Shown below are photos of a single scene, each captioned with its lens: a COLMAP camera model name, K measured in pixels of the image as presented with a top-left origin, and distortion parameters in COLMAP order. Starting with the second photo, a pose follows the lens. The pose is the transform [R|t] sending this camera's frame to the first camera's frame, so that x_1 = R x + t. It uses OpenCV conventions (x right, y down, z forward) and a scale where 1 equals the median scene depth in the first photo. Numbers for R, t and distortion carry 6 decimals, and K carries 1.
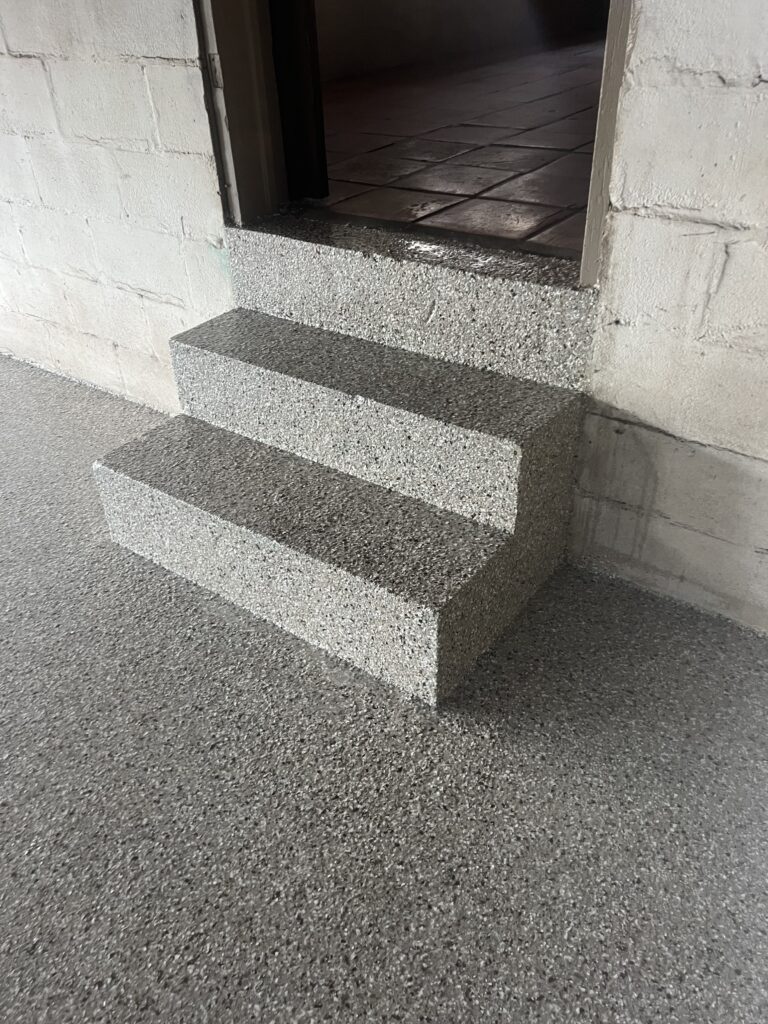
lens RADIAL K [[769.3, 0, 384.0], [0, 769.3, 512.0], [0, 0, 1]] dist [0.034005, -0.029113]
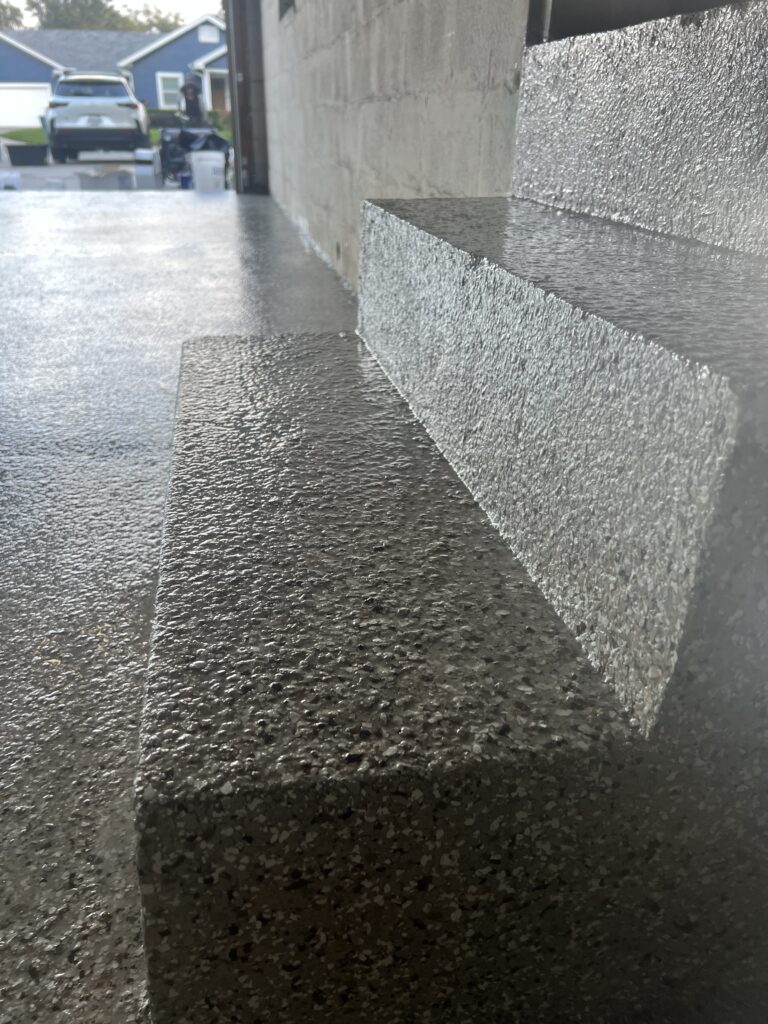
lens RADIAL K [[769.3, 0, 384.0], [0, 769.3, 512.0], [0, 0, 1]] dist [0.034005, -0.029113]
pose [[0.709267, 0.337294, -0.619010, 0.244545], [-0.430136, 0.902764, -0.000943, -0.003453], [0.558502, 0.266927, 0.785383, 0.708978]]
